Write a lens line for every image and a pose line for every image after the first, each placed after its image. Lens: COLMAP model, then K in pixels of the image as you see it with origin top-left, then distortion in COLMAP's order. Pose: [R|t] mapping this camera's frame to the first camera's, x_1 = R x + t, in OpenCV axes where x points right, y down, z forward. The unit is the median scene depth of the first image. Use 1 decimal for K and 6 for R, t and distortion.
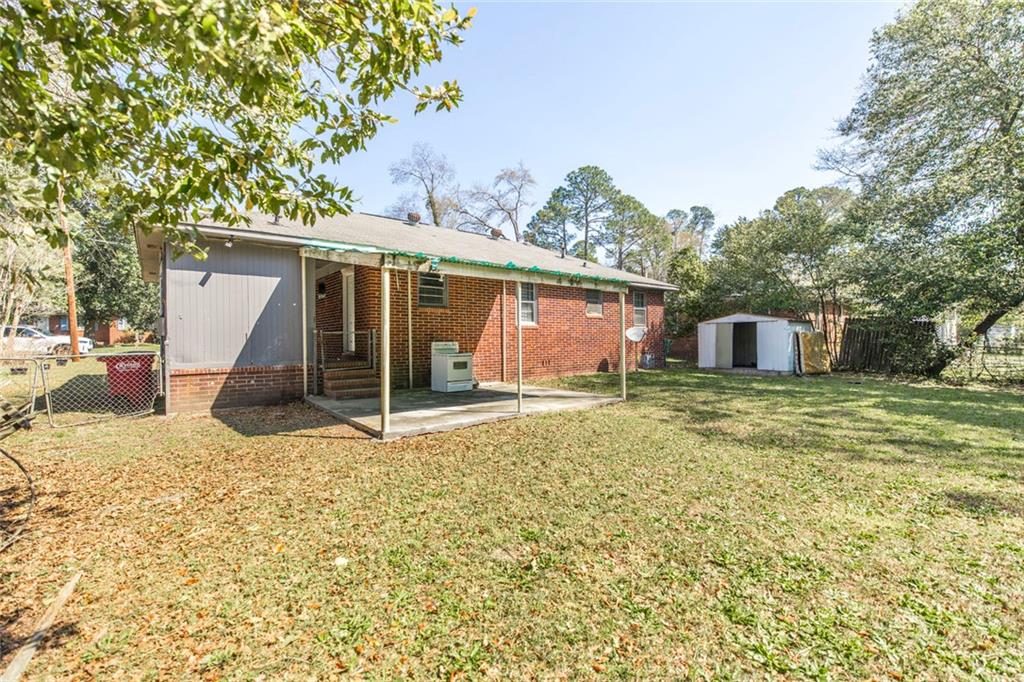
lens RADIAL K [[439.9, 0, 511.4], [0, 439.9, 336.1], [0, 0, 1]] dist [0.002147, -0.000267]
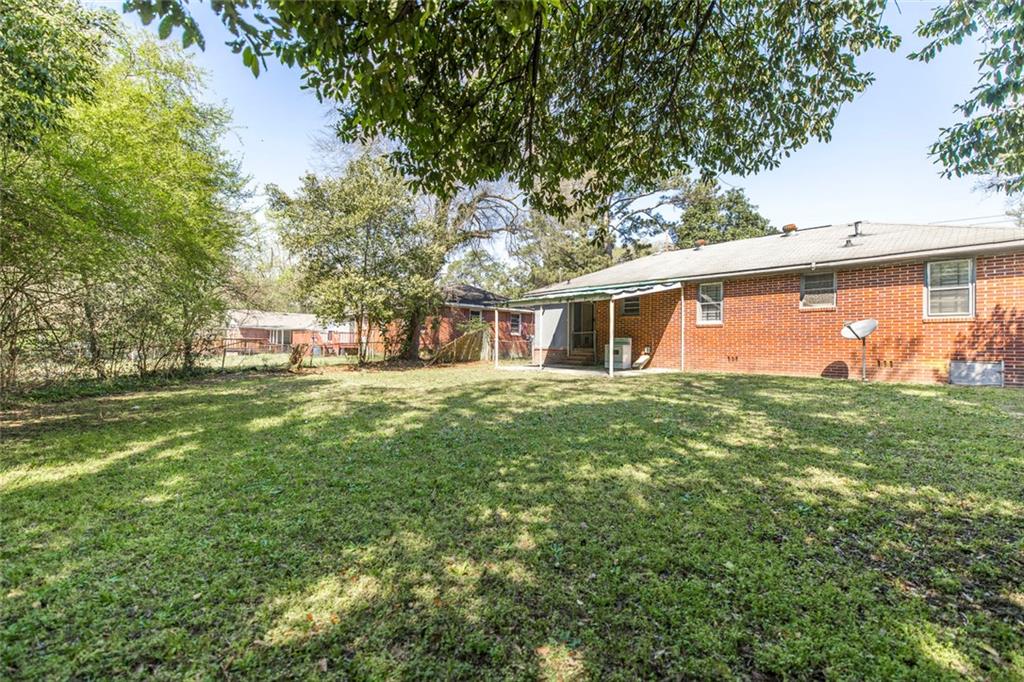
lens RADIAL K [[439.9, 0, 510.3], [0, 439.9, 341.2], [0, 0, 1]] dist [0.002147, -0.000267]
pose [[0.031973, -0.001577, -0.999487, 1.207660], [-0.010580, 0.999942, -0.001916, 0.028464], [0.999433, 0.010636, 0.031955, 0.475456]]
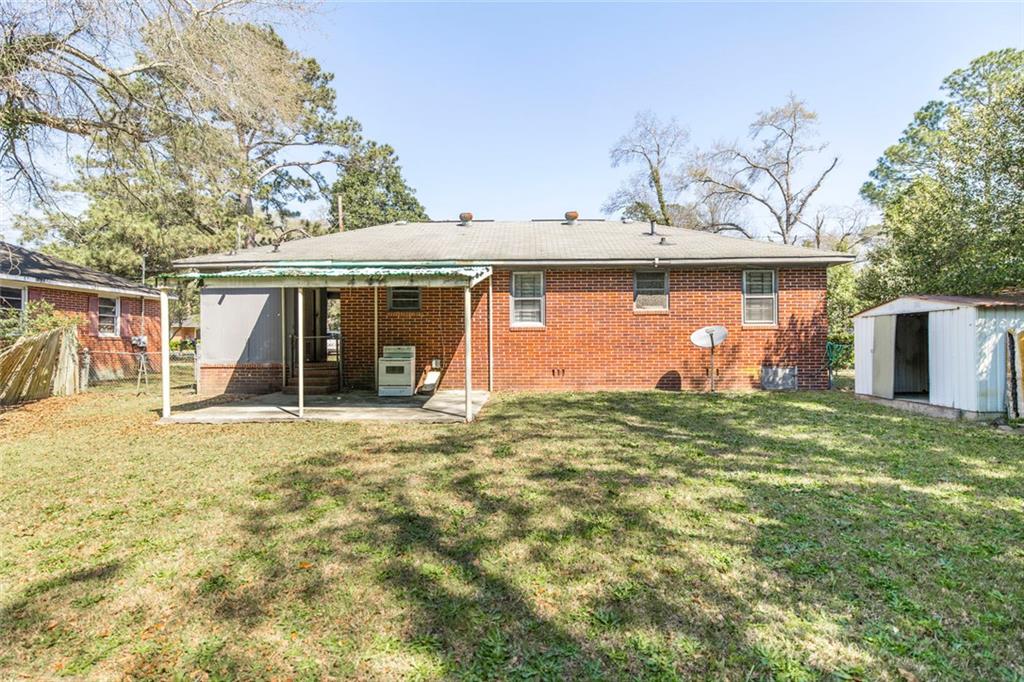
lens RADIAL K [[501.7, 0, 512.3], [0, 501.7, 337.3], [0, 0, 1]] dist [-0.000052, -0.000441]
pose [[0.748168, -0.002463, -0.663505, 0.683620], [0.003188, 0.999995, -0.000118, -0.004674], [0.663502, -0.002027, 0.748172, 0.276089]]
